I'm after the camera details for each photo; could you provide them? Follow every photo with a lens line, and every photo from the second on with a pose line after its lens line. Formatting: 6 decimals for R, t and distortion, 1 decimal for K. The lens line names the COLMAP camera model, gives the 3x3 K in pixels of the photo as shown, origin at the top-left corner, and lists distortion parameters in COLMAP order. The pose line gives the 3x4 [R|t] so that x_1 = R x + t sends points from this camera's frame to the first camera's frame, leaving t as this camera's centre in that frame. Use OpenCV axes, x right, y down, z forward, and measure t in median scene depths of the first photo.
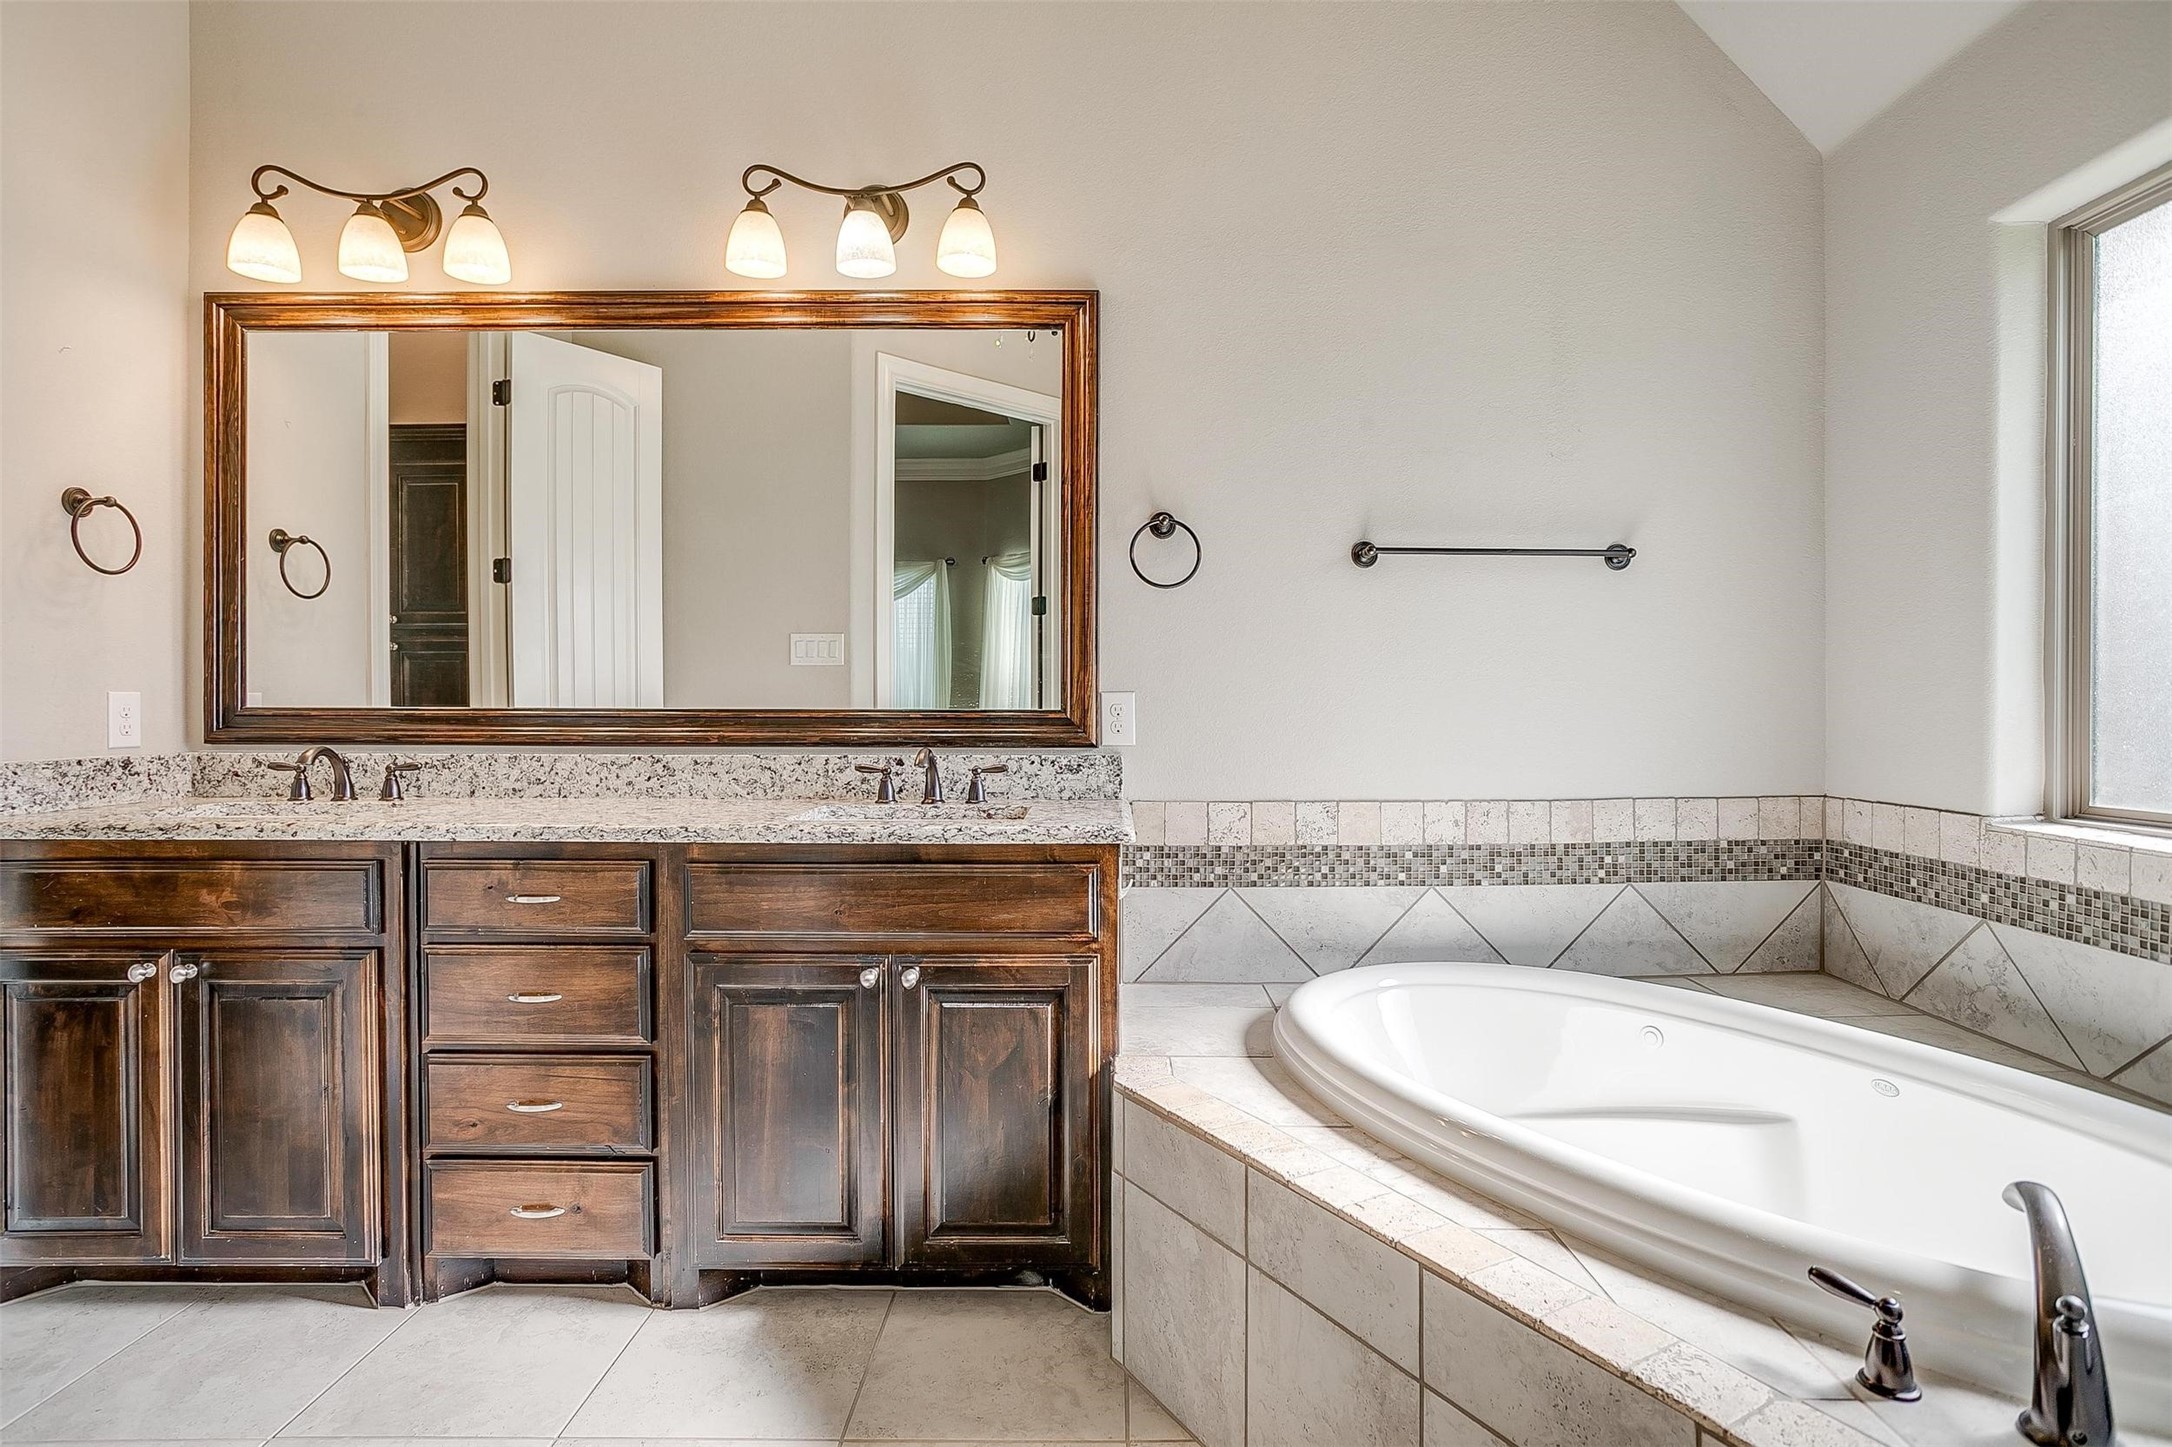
lens RADIAL K [[1063.4, 0, 1086.2], [0, 1063.4, 707.8], [0, 0, 1]] dist [-0.010253, 0.001019]
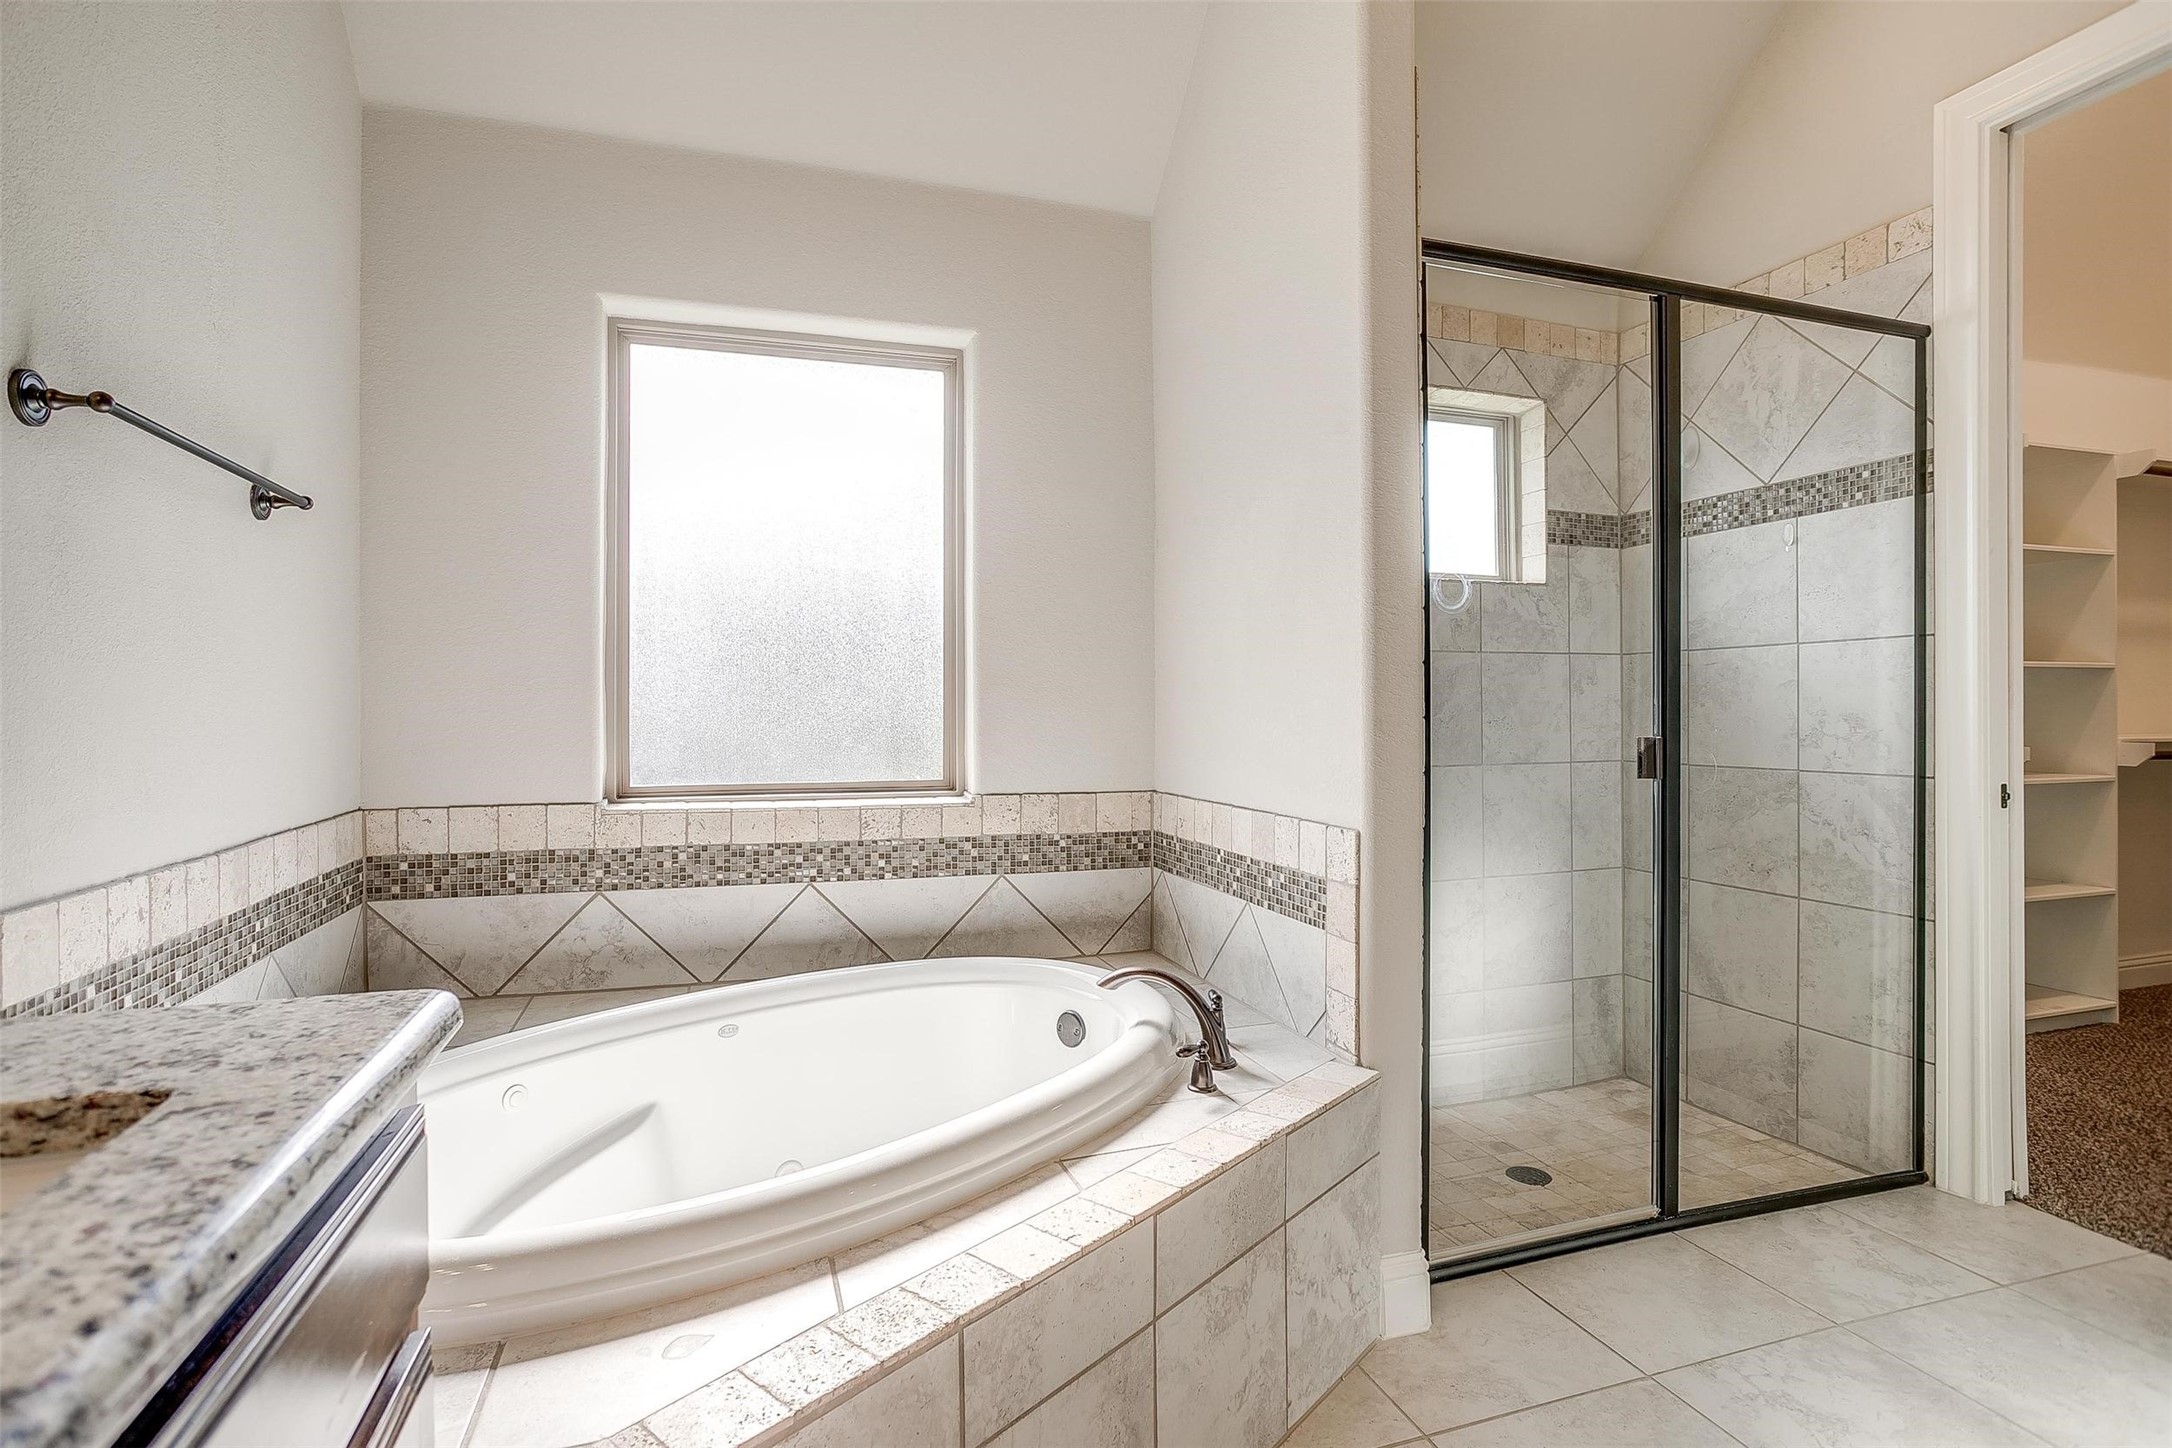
lens RADIAL K [[1063.4, 0, 1086.2], [0, 1063.4, 708.3], [0, 0, 1]] dist [-0.010253, 0.001019]
pose [[-0.320546, -0.003332, 0.947227, -0.443434], [0.002955, 0.999985, 0.004517, -0.006233], [-0.947228, 0.004247, -0.320531, 0.884376]]
